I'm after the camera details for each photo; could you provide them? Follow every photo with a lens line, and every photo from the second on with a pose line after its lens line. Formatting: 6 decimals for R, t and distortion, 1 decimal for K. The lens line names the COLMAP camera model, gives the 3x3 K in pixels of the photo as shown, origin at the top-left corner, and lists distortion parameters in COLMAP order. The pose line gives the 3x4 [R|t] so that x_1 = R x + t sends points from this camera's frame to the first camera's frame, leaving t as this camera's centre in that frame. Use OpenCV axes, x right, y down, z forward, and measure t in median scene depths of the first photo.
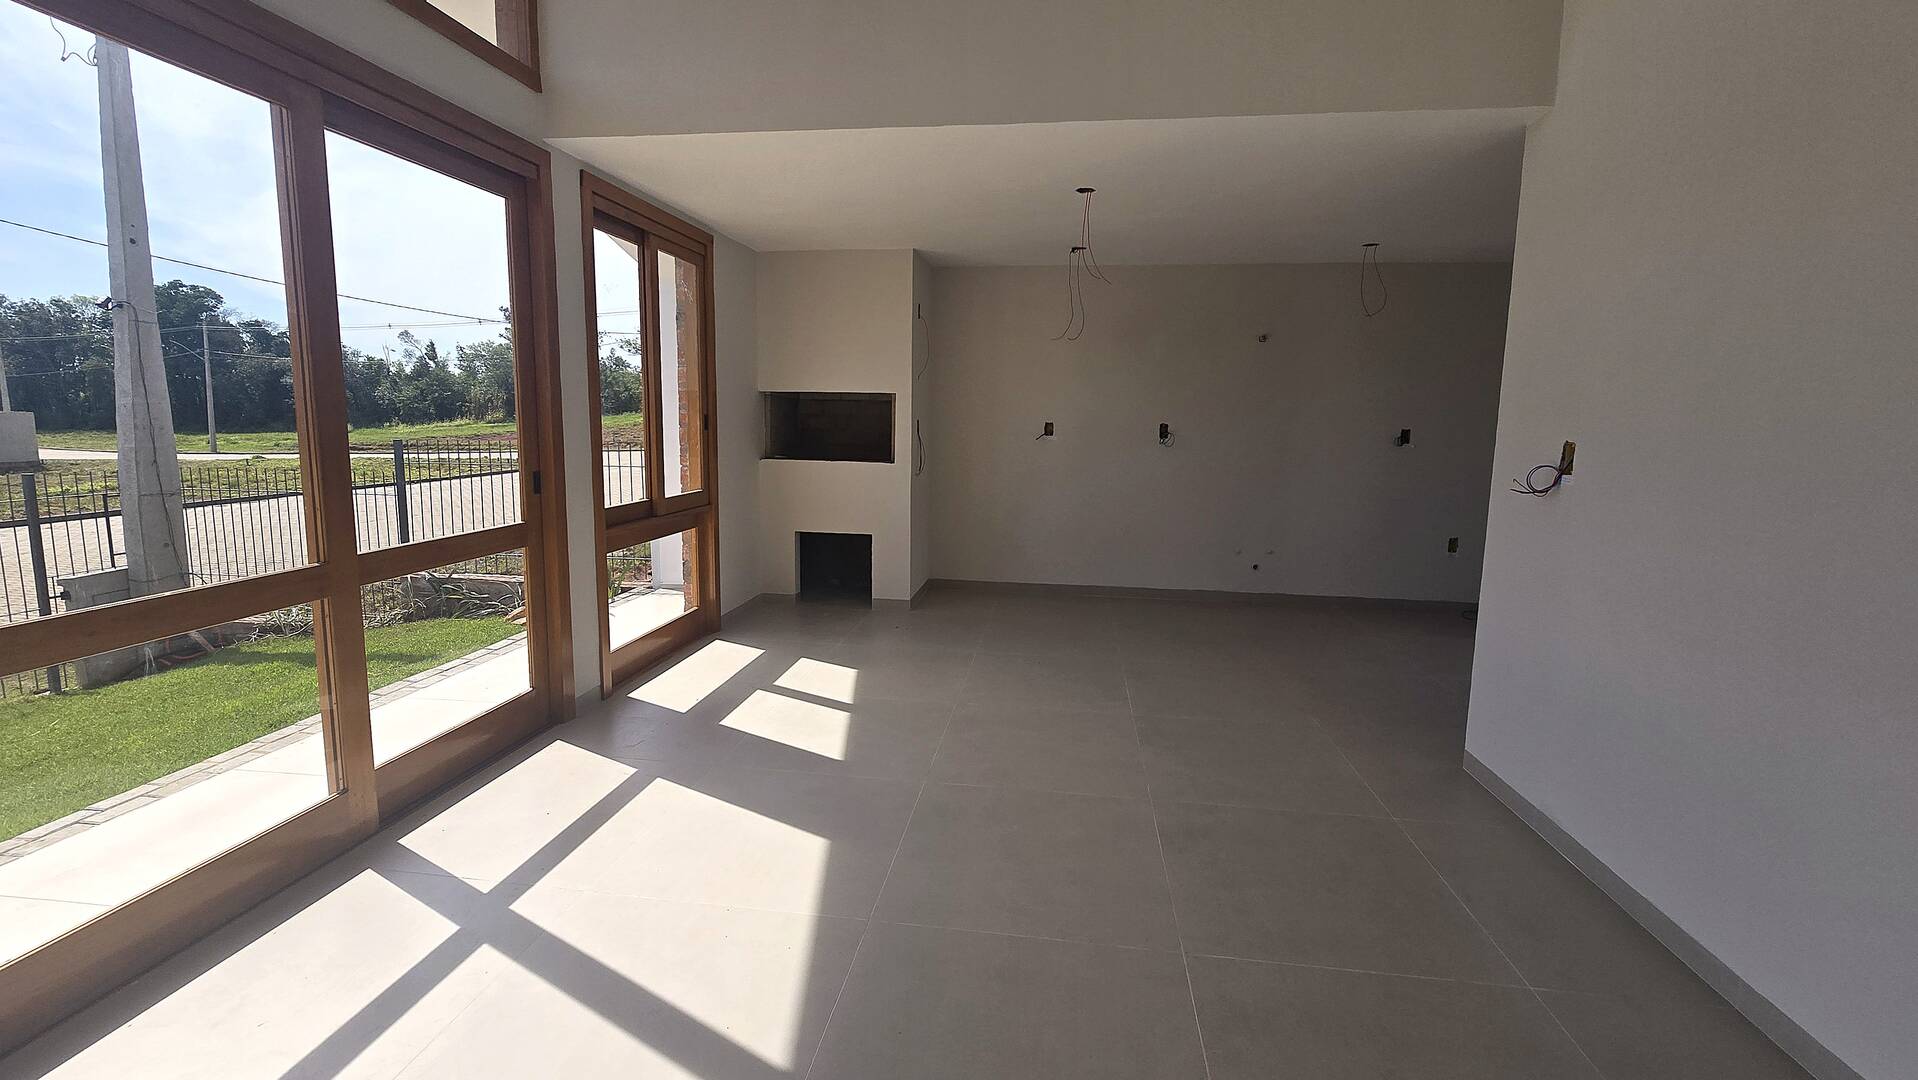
lens RADIAL K [[786.7, 0, 962.4], [0, 786.7, 516.7], [0, 0, 1]] dist [-0.001998, -0.000349]
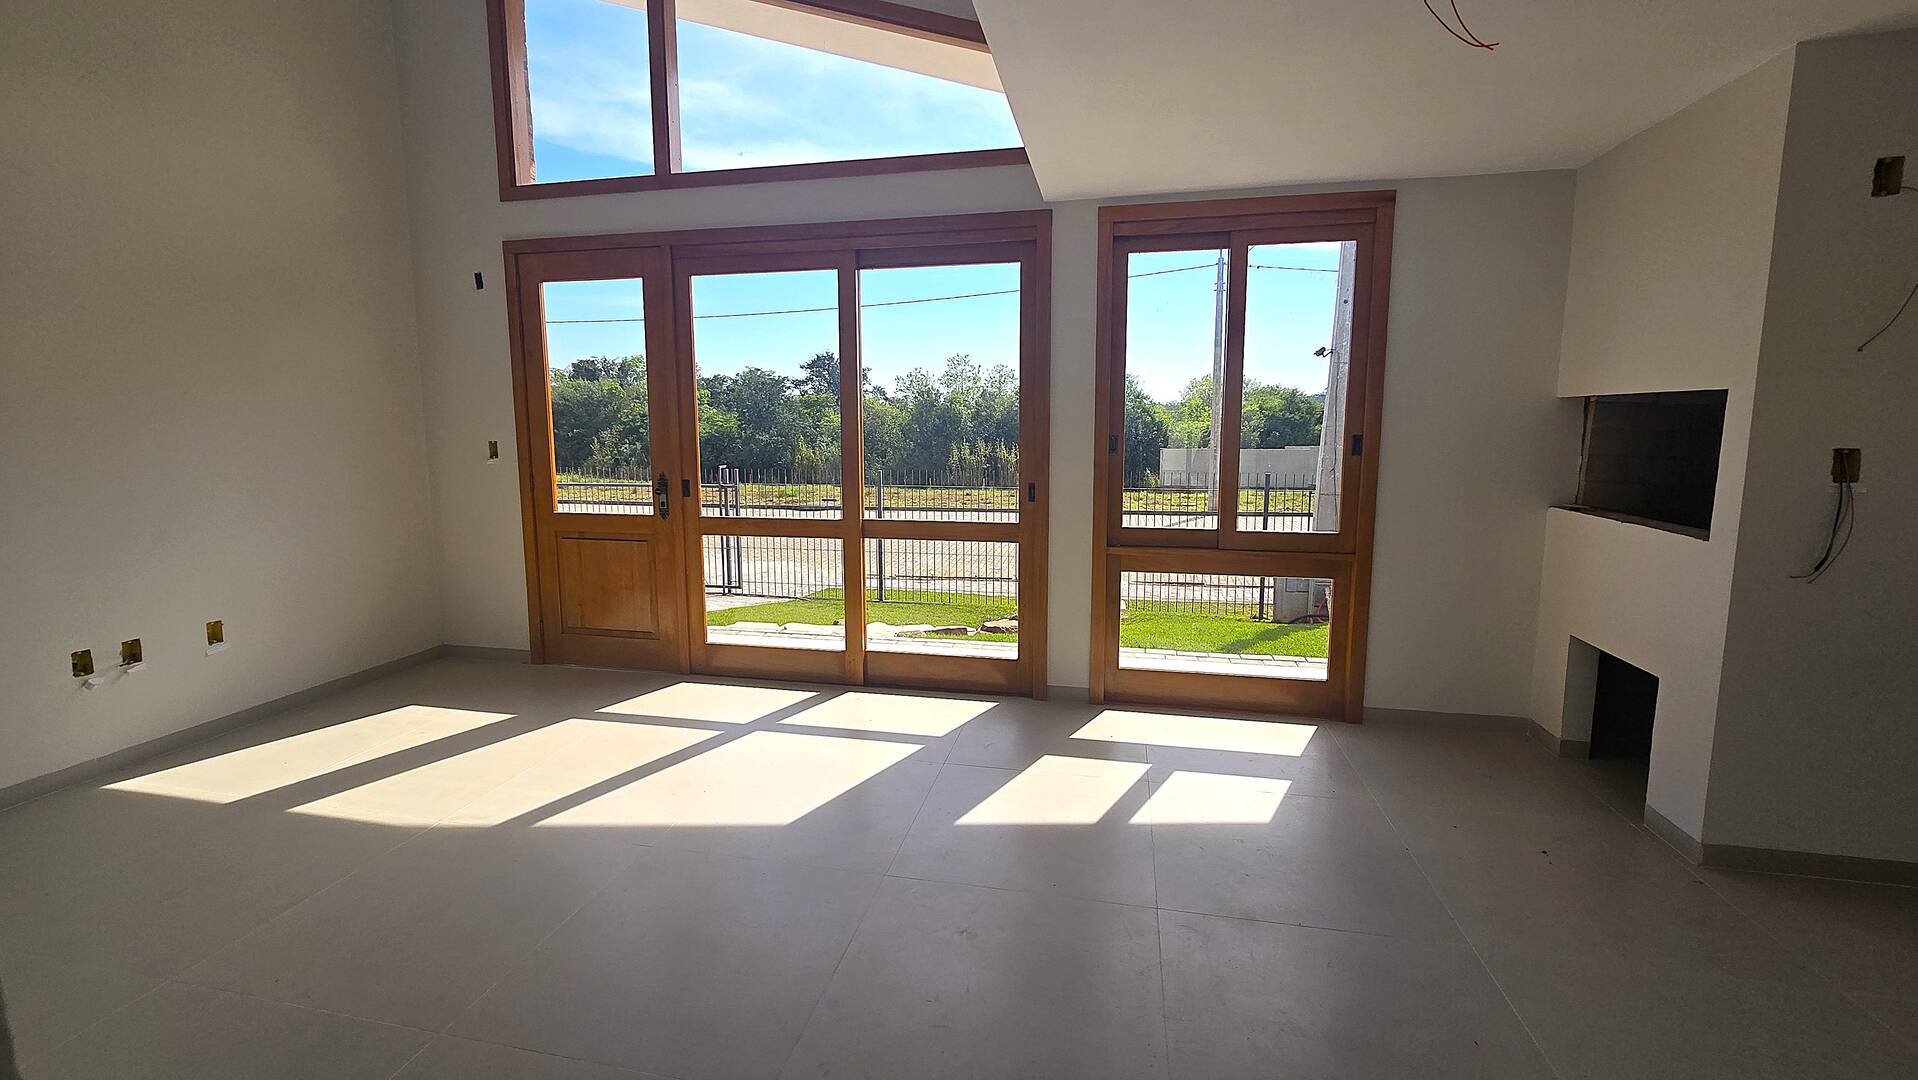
lens RADIAL K [[780.0, 0, 959.3], [0, 780.0, 518.9], [0, 0, 1]] dist [0.000281, 0.000320]
pose [[-0.071884, 0.108333, -0.991512, 0.438008], [-0.125727, 0.985170, 0.116755, -0.086498], [0.989457, 0.133053, -0.057197, 0.649378]]
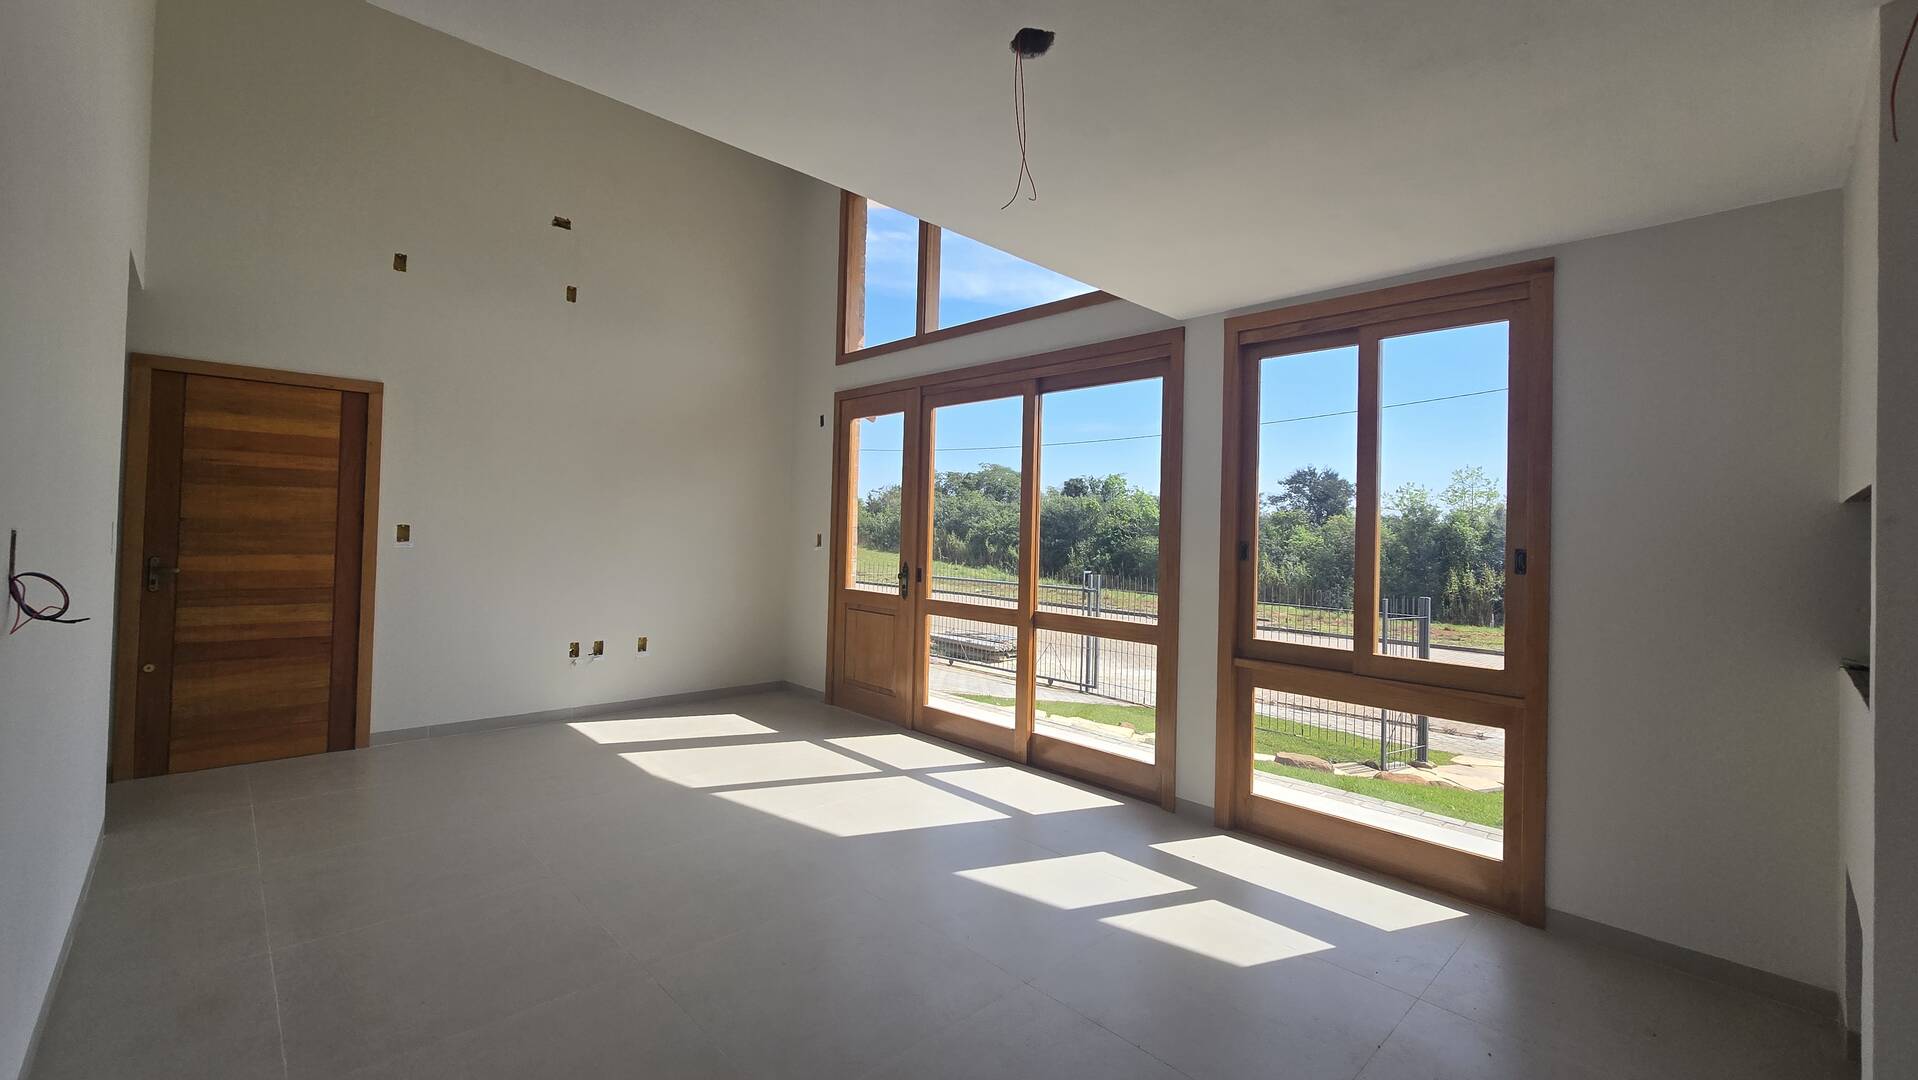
lens RADIAL K [[780.0, 0, 959.3], [0, 780.0, 518.9], [0, 0, 1]] dist [0.000281, 0.000320]
pose [[-0.618636, -0.044677, -0.784406, 0.407933], [-0.136452, 0.989319, 0.051267, -0.119941], [0.773738, 0.138749, -0.618125, 0.994818]]
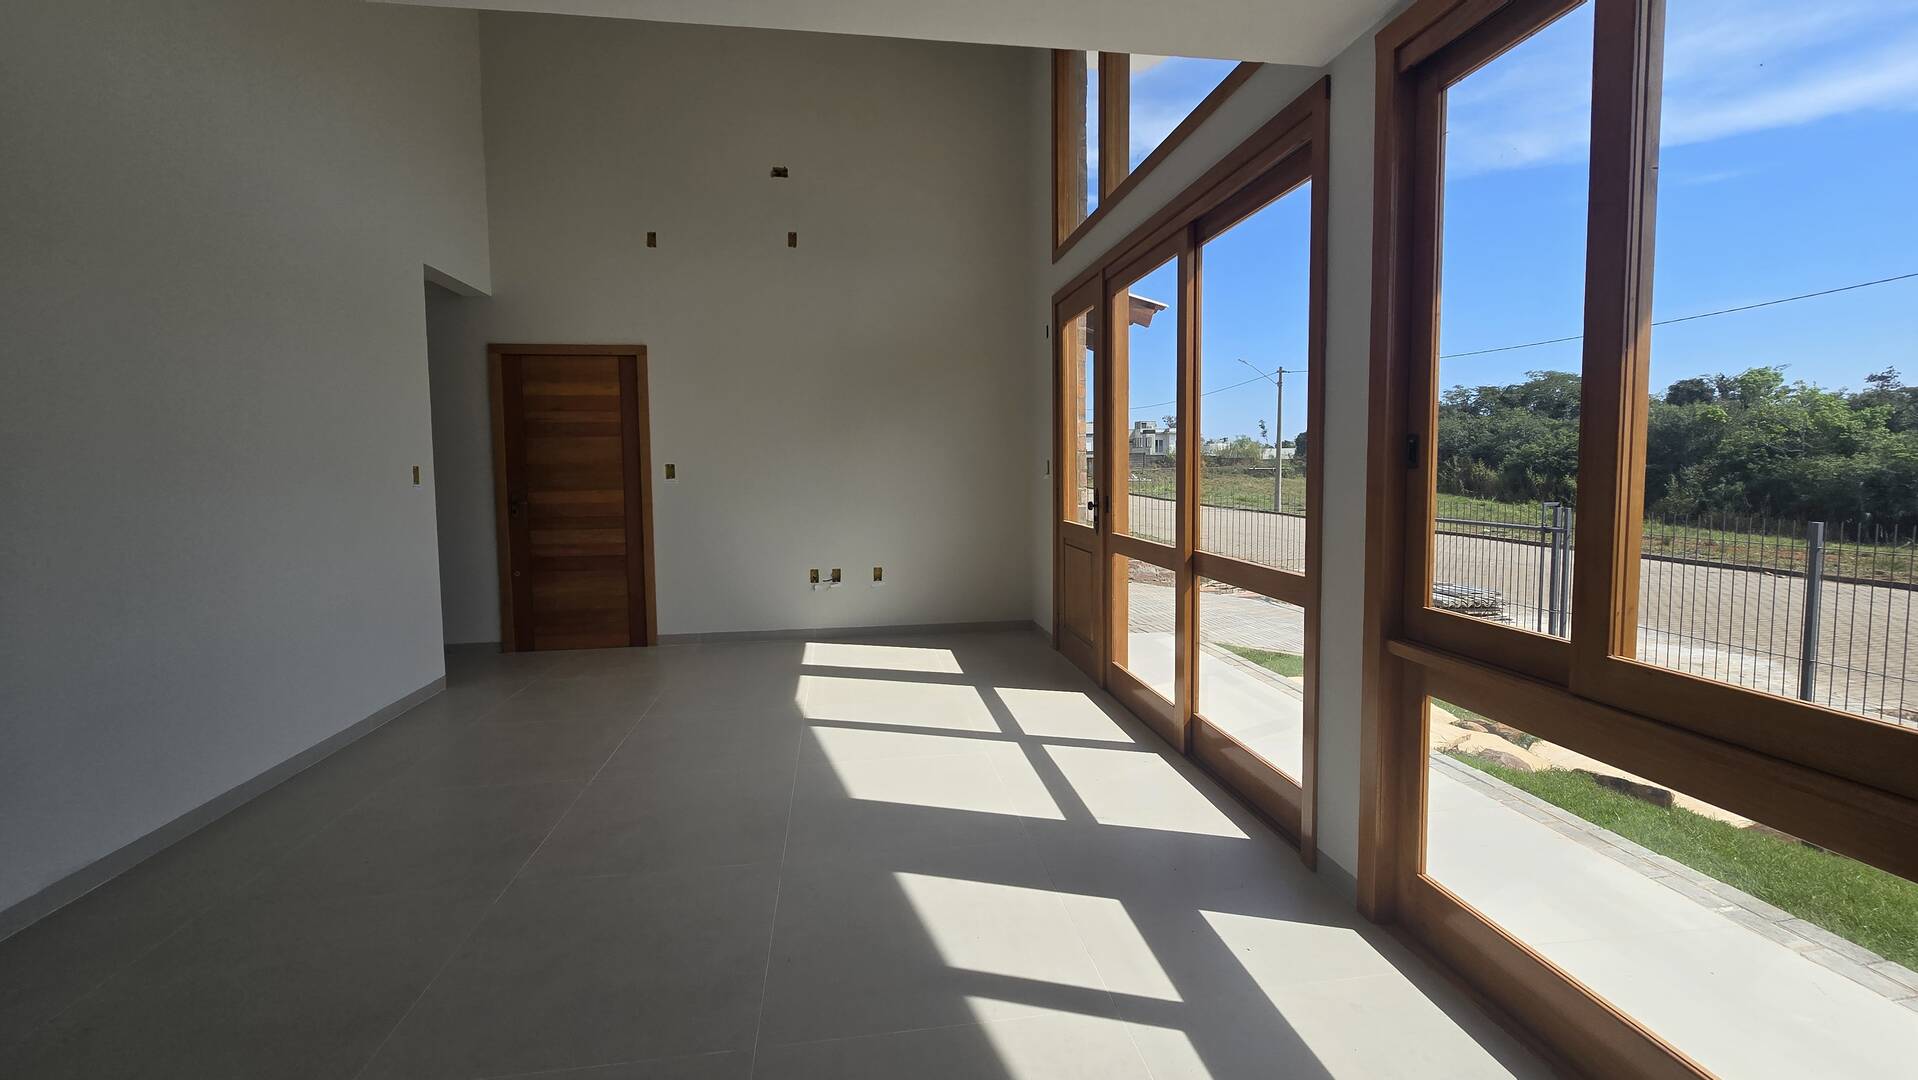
lens RADIAL K [[785.2, 0, 961.0], [0, 785.2, 518.9], [0, 0, 1]] dist [-0.002003, -0.000153]
pose [[-0.956735, 0.014435, -0.290601, 0.006782], [-0.041383, 0.981863, 0.185018, -0.121067], [0.288001, 0.189039, -0.938786, 1.083497]]
